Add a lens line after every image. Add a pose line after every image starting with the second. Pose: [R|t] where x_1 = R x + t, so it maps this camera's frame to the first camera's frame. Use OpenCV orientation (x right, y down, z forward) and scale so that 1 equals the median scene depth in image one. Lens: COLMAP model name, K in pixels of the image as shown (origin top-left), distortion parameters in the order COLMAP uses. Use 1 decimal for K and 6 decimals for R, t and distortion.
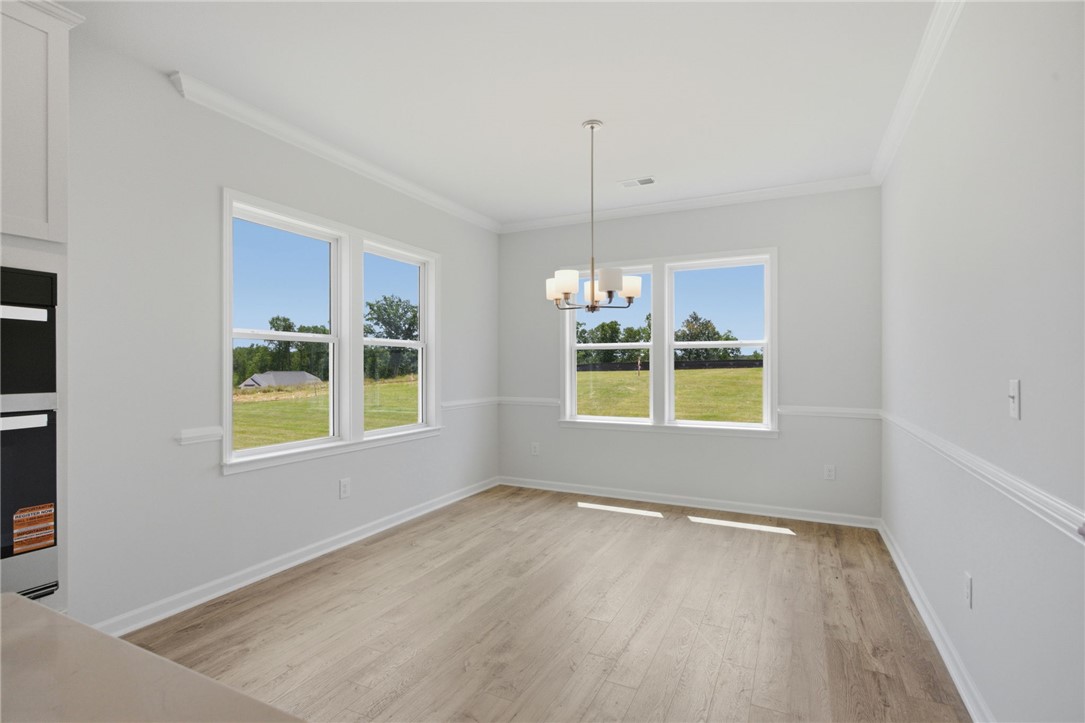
lens RADIAL K [[517.8, 0, 538.6], [0, 517.8, 367.1], [0, 0, 1]] dist [-0.007103, 0.003033]
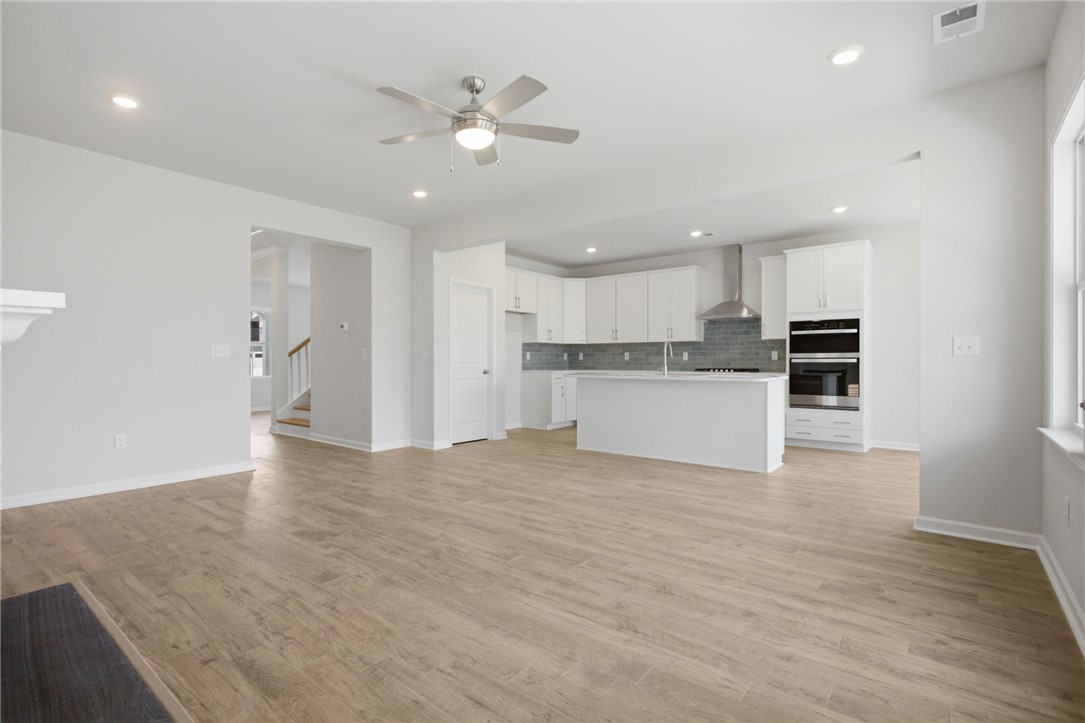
lens RADIAL K [[517.8, 0, 528.4], [0, 517.8, 362.3], [0, 0, 1]] dist [-0.007103, 0.003033]
pose [[-0.231269, 0.001816, -0.972888, 1.100511], [-0.003100, 0.999992, 0.002604, 0.041734], [0.972885, 0.003618, -0.231261, -0.136027]]
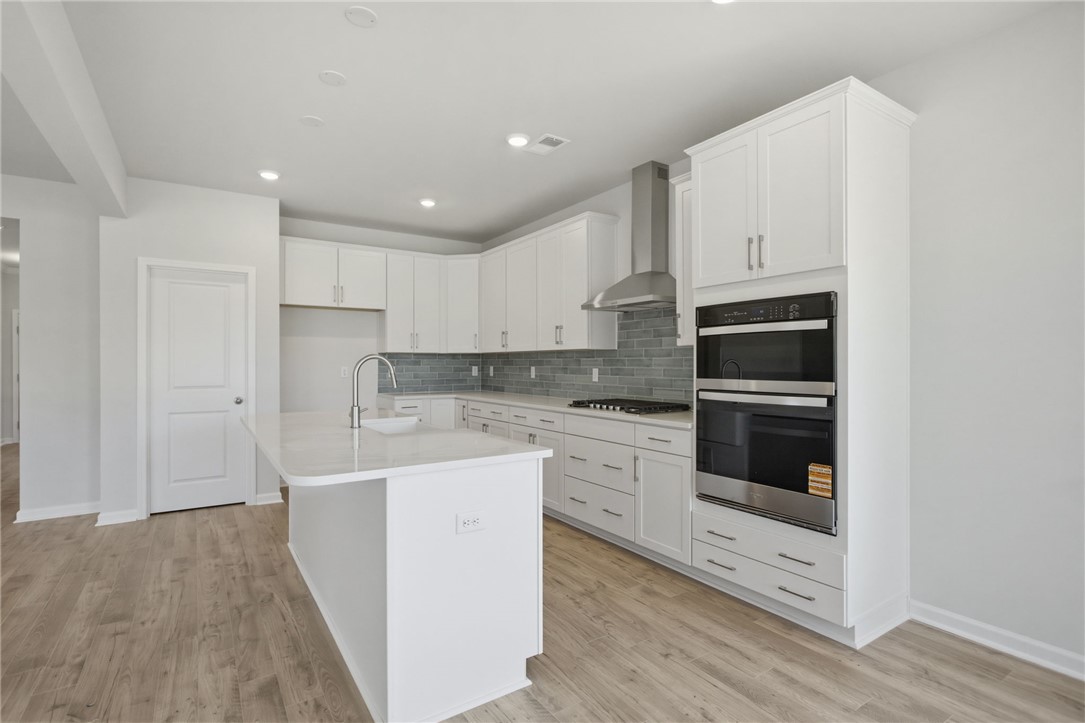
lens RADIAL K [[517.8, 0, 536.8], [0, 517.8, 360.8], [0, 0, 1]] dist [-0.007103, 0.003033]
pose [[-0.519203, -0.001065, -0.854650, 0.210260], [-0.000659, 0.999999, -0.000845, -0.001274], [0.854651, 0.000124, -0.519203, 0.384007]]
